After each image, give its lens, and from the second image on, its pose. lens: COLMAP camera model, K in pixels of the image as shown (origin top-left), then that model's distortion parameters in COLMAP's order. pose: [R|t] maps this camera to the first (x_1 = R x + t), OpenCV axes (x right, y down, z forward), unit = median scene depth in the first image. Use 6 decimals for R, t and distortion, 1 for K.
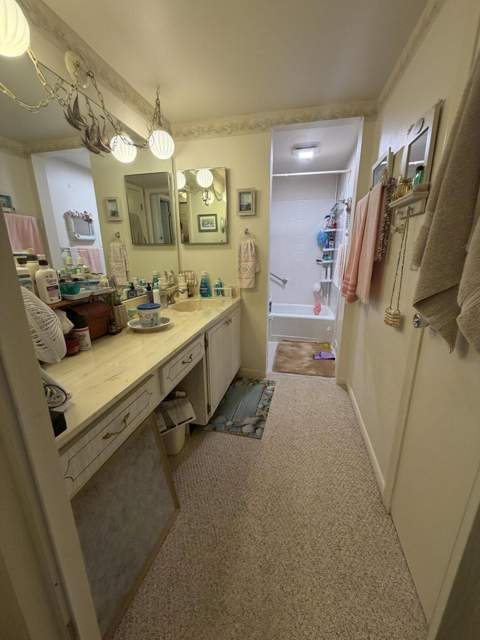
lens RADIAL K [[256.2, 0, 238.7], [0, 256.2, 319.2], [0, 0, 1]] dist [-0.000490, 0.000037]
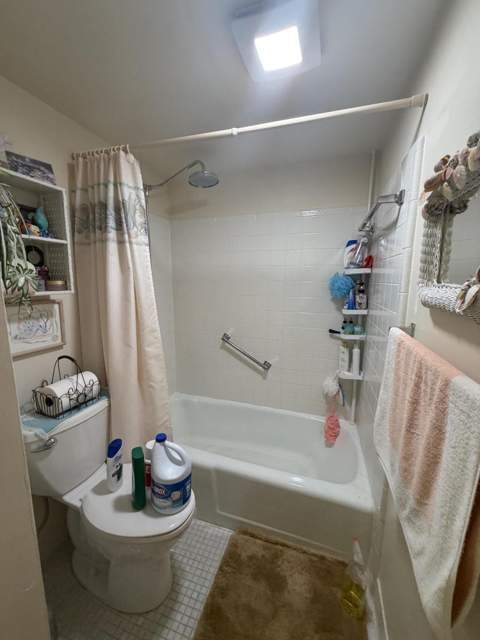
lens RADIAL K [[256.2, 0, 241.4], [0, 256.2, 317.4], [0, 0, 1]] dist [-0.000490, 0.000037]
pose [[0.995947, 0.029551, -0.084953, 0.186113], [-0.038635, 0.993470, -0.107350, -0.203324], [0.081226, 0.110197, 0.990585, 0.526382]]
